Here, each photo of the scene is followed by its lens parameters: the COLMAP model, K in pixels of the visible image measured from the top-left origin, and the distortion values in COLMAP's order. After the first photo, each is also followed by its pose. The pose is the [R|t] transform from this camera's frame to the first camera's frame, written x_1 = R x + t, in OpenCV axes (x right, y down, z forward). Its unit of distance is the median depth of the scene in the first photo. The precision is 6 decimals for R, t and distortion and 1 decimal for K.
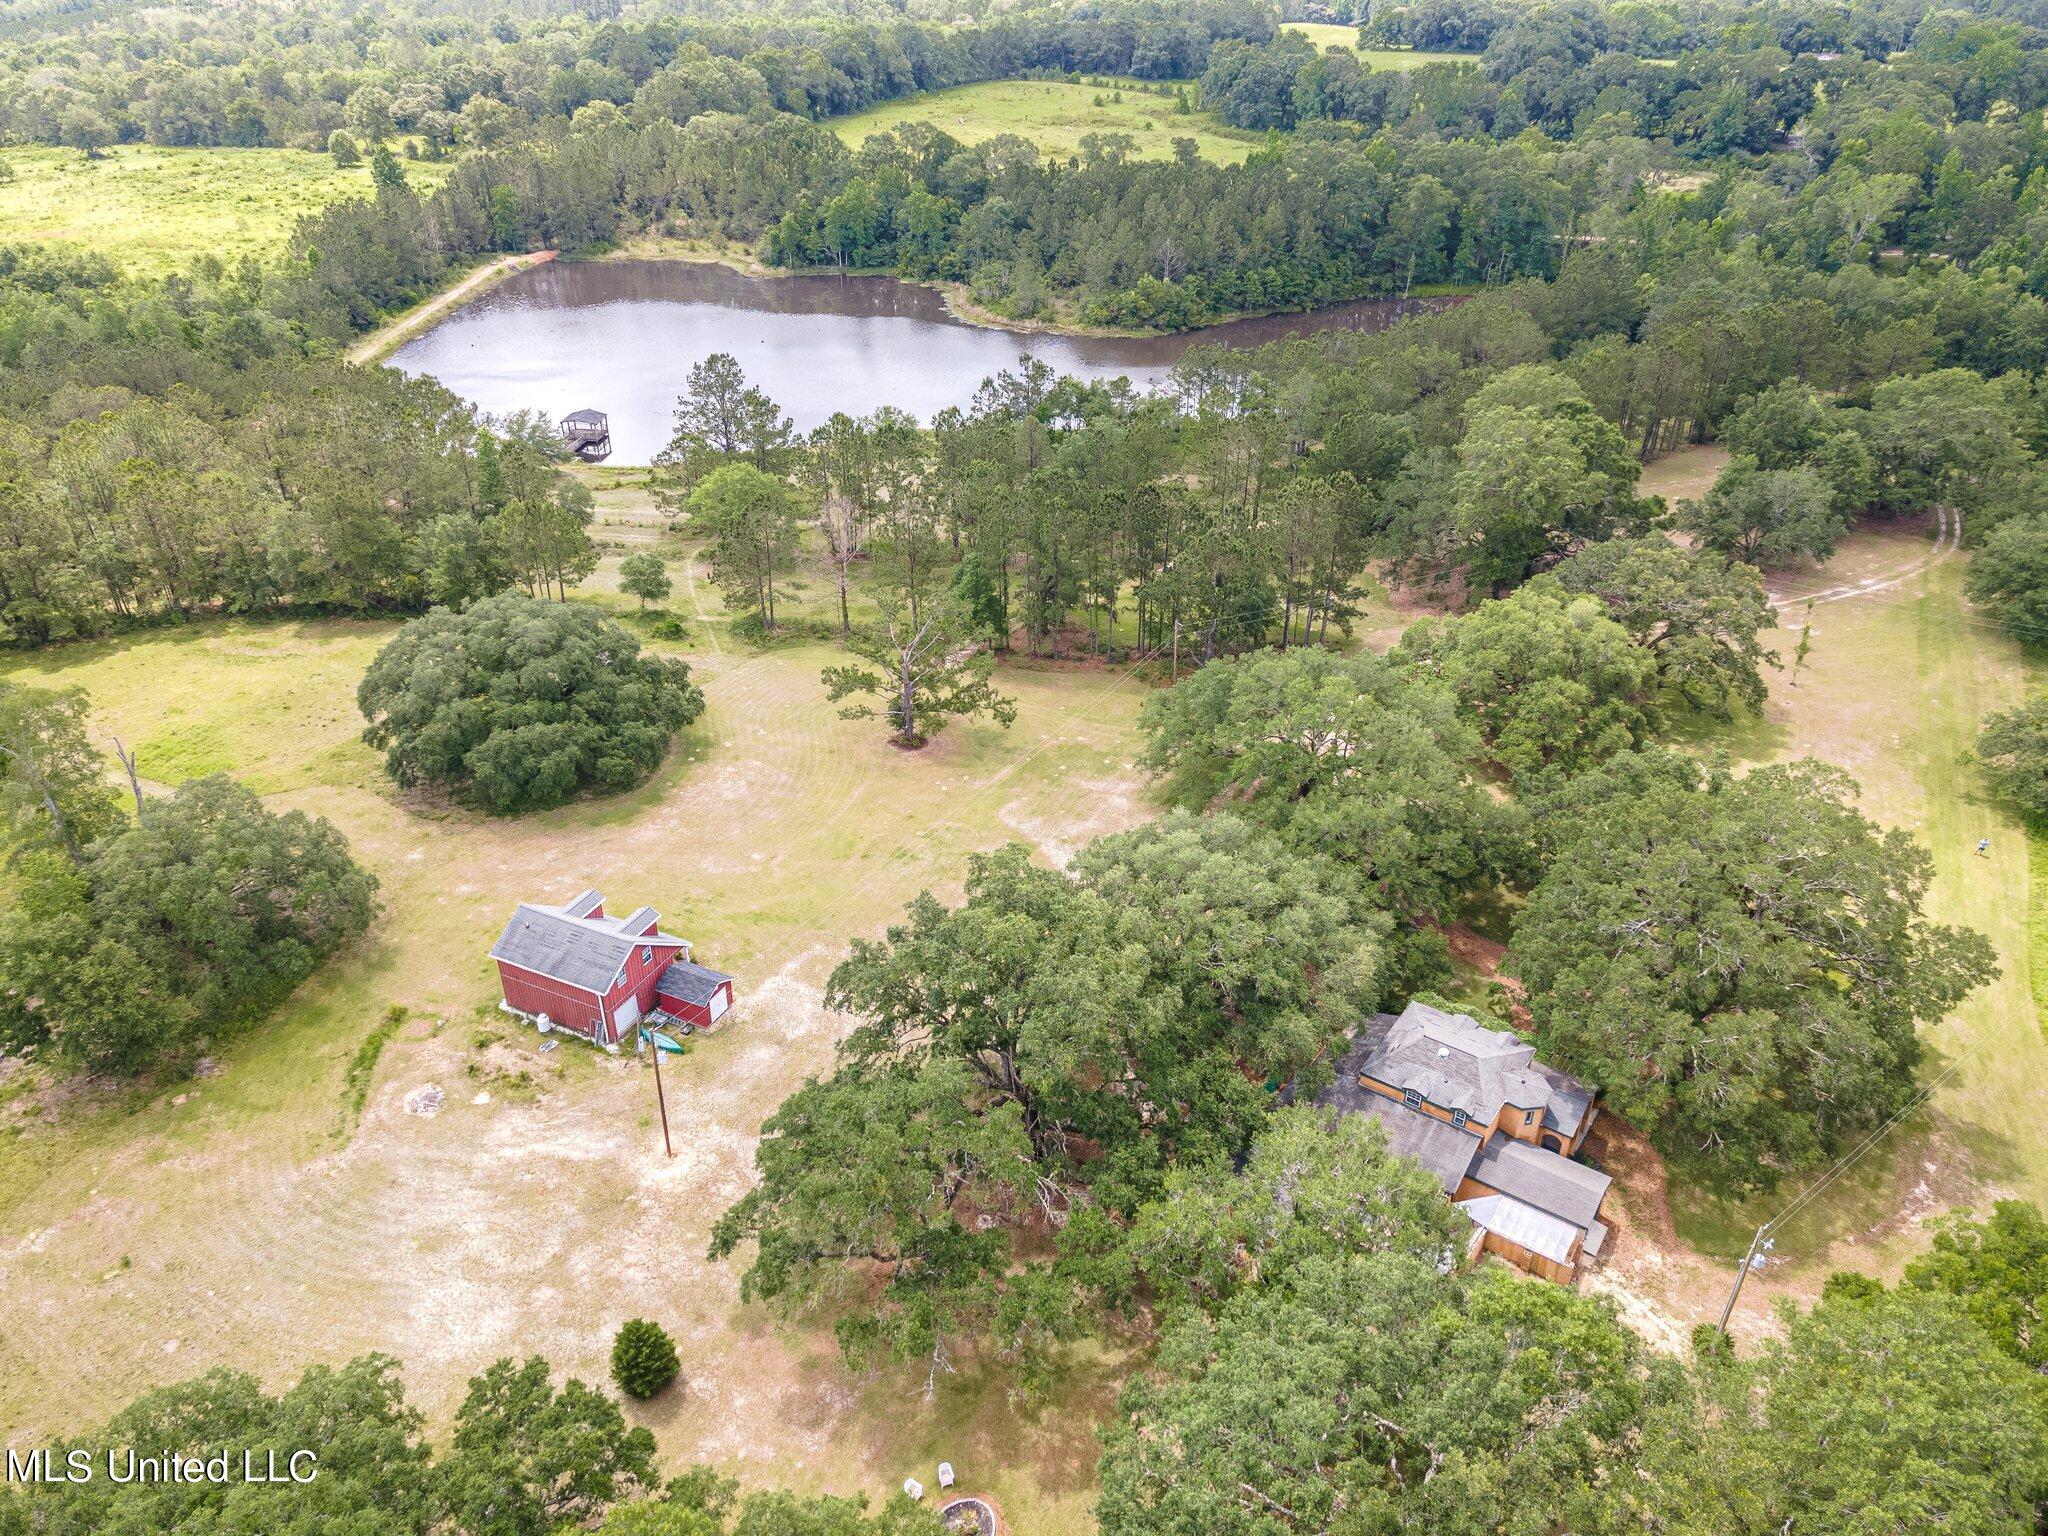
lens RADIAL K [[1676.8, 0, 1024.0], [0, 1676.8, 768.0], [0, 0, 1]] dist [0.010610, 0.002671]
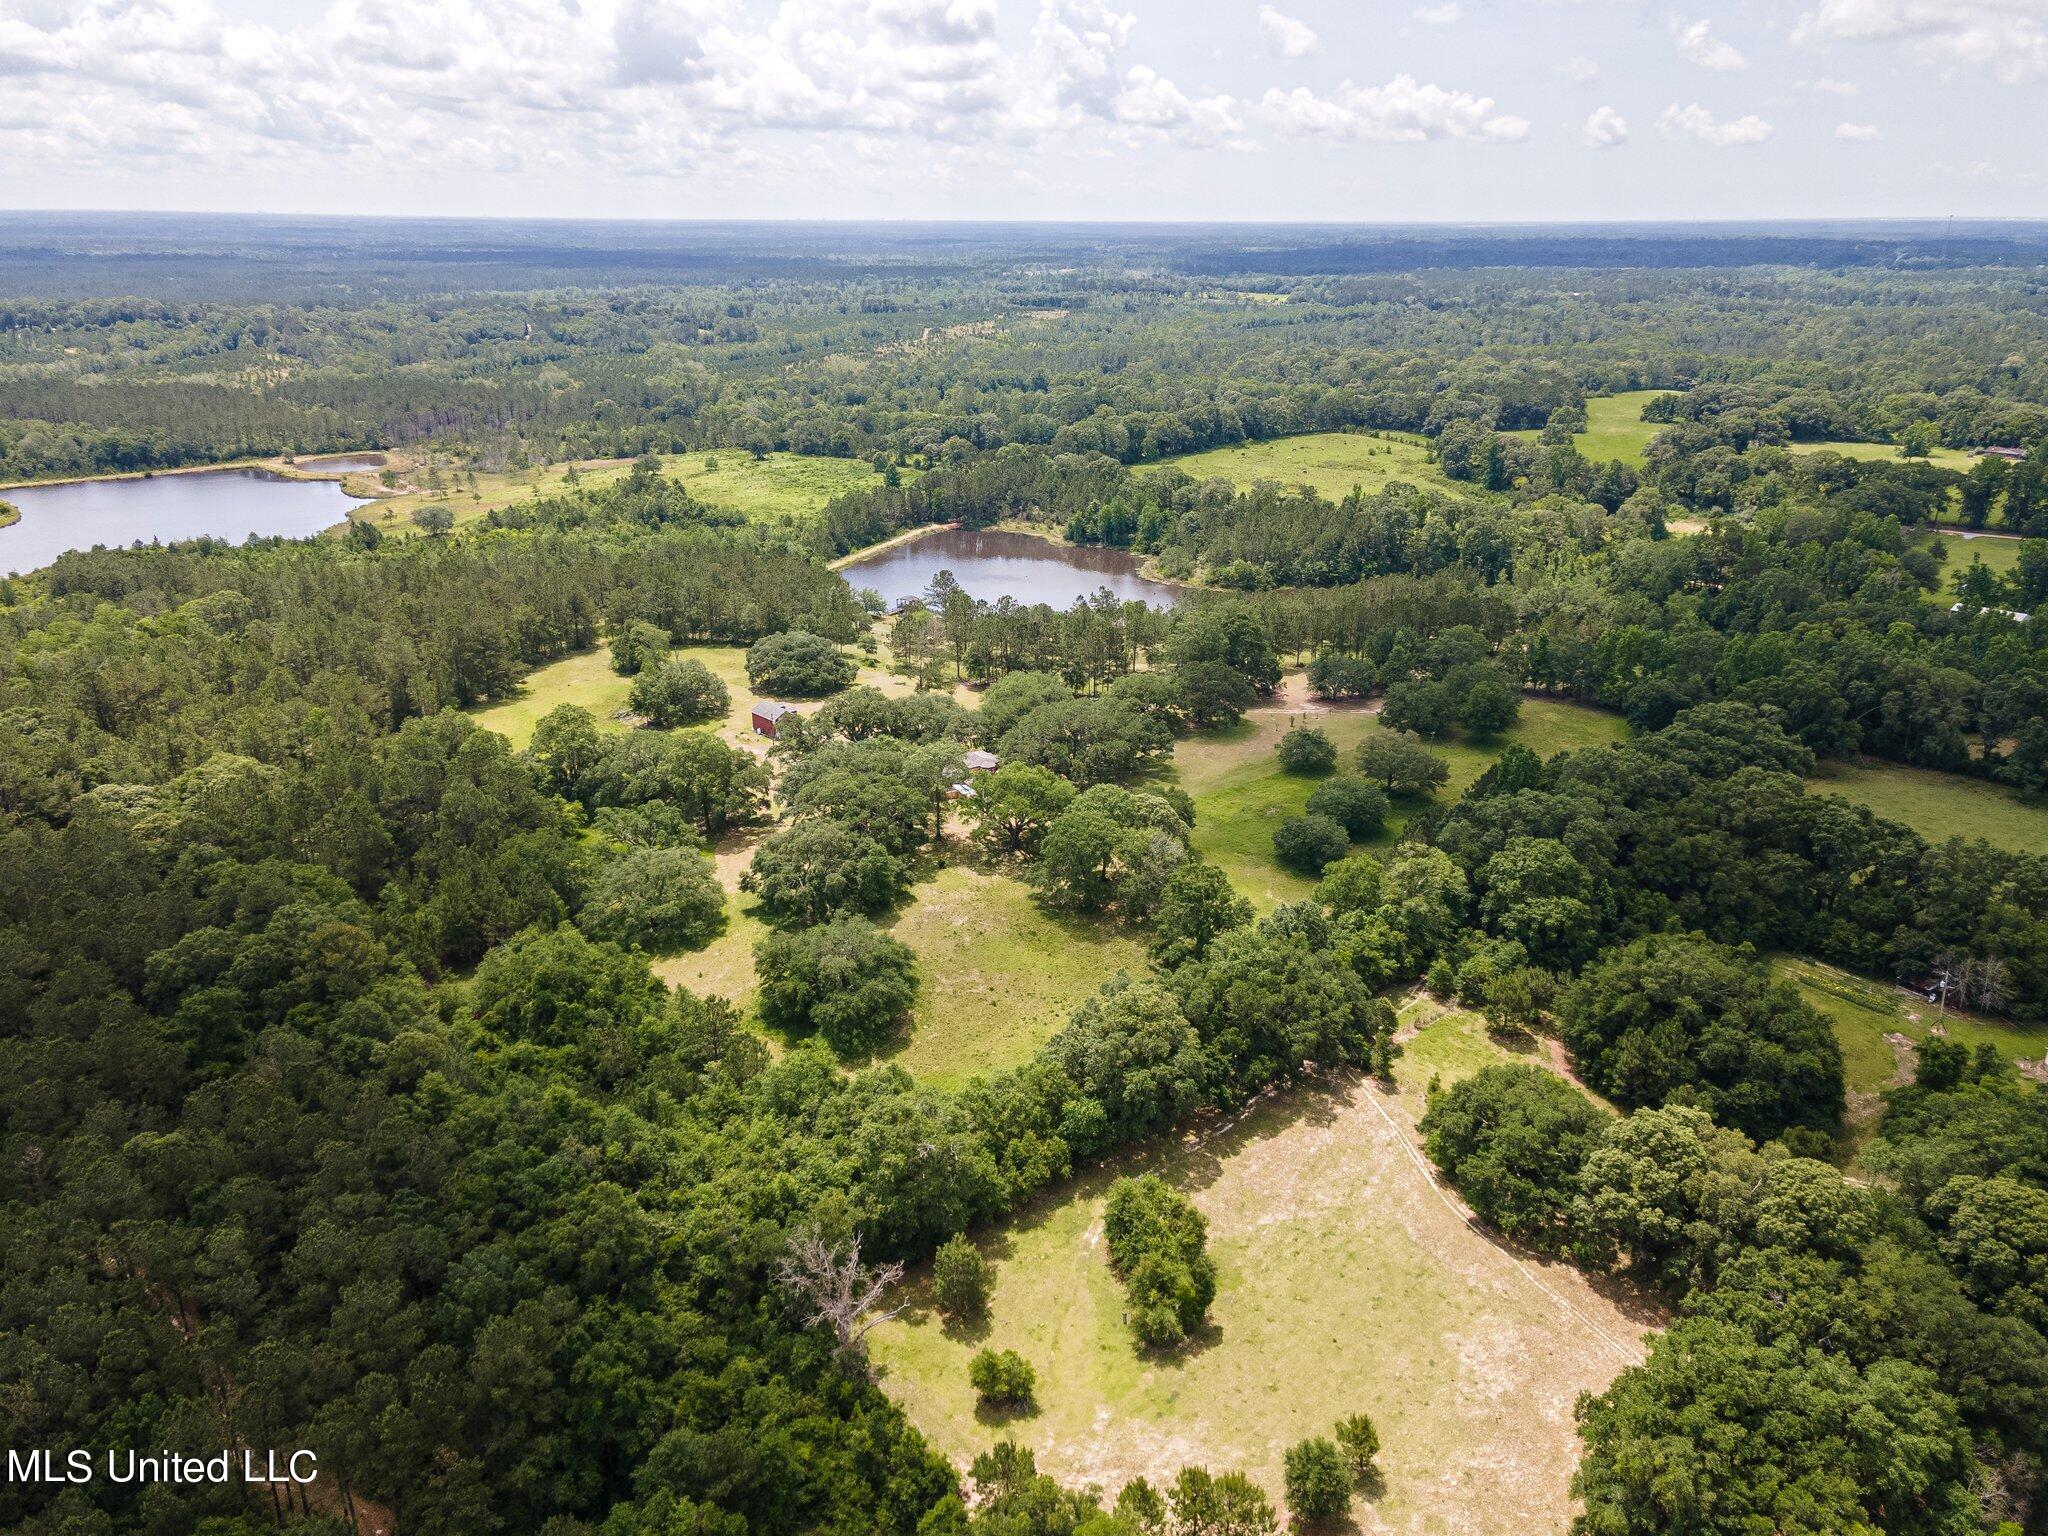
lens RADIAL K [[1474.8, 0, 1024.0], [0, 1474.8, 768.0], [0, 0, 1]] dist [0.032600, 0.006007]
pose [[0.941575, 0.120796, -0.314397, 0.329068], [-0.163747, 0.979905, -0.113904, 0.131356], [0.294320, 0.158731, 0.942433, -0.474159]]
